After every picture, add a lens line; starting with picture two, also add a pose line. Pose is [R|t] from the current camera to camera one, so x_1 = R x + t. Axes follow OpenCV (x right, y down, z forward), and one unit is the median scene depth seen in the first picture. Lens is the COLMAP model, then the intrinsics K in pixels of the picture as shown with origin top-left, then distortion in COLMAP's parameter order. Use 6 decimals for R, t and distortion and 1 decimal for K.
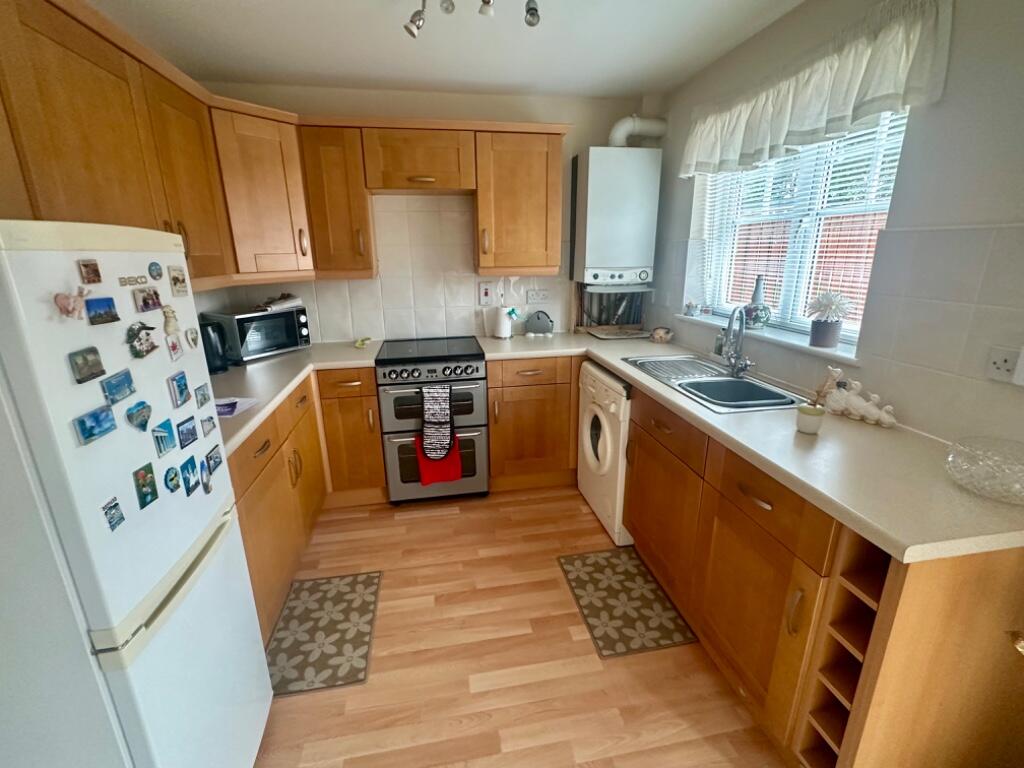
lens RADIAL K [[452.5, 0, 508.5], [0, 452.5, 385.1], [0, 0, 1]] dist [-0.001359, -0.001053]
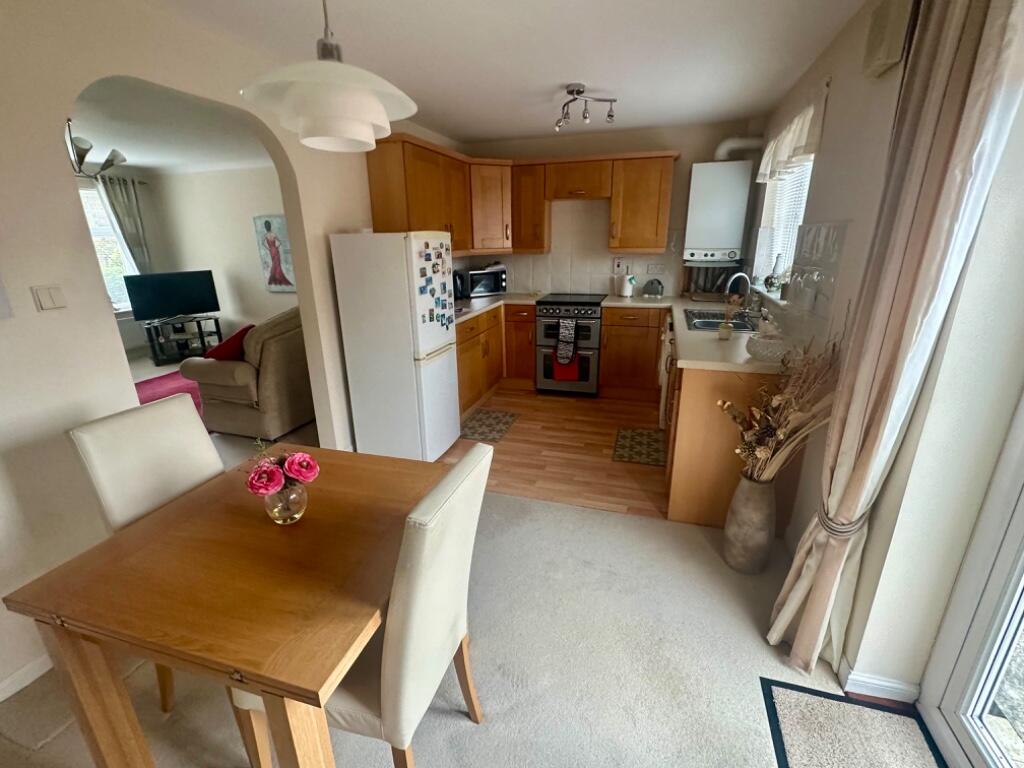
lens RADIAL K [[452.5, 0, 514.5], [0, 452.5, 384.0], [0, 0, 1]] dist [-0.001359, -0.001053]
pose [[0.890416, 0.140278, -0.432991, 0.425810], [-0.125591, 0.990111, 0.062503, 0.161463], [0.437477, -0.001274, 0.899229, -0.589401]]
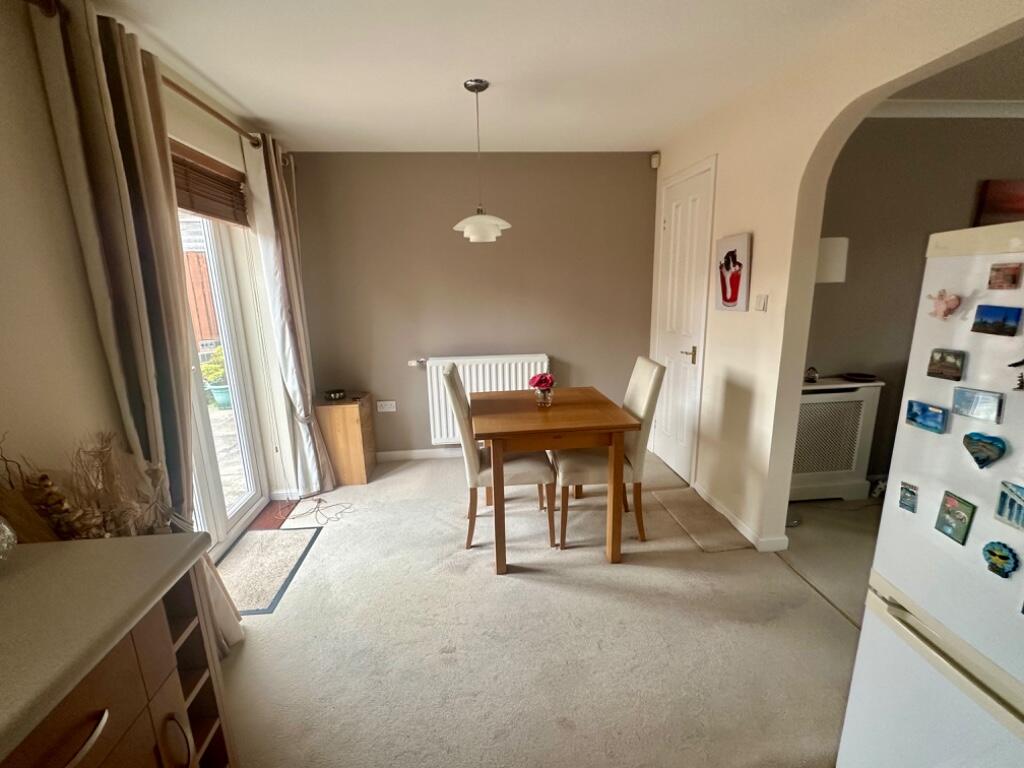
lens RADIAL K [[452.5, 0, 511.4], [0, 452.5, 383.9], [0, 0, 1]] dist [-0.001359, -0.001053]
pose [[-0.995831, 0.019700, 0.089068, -0.009098], [0.060686, 0.872061, 0.485620, -0.184637], [-0.068106, 0.489001, -0.869621, 0.644719]]
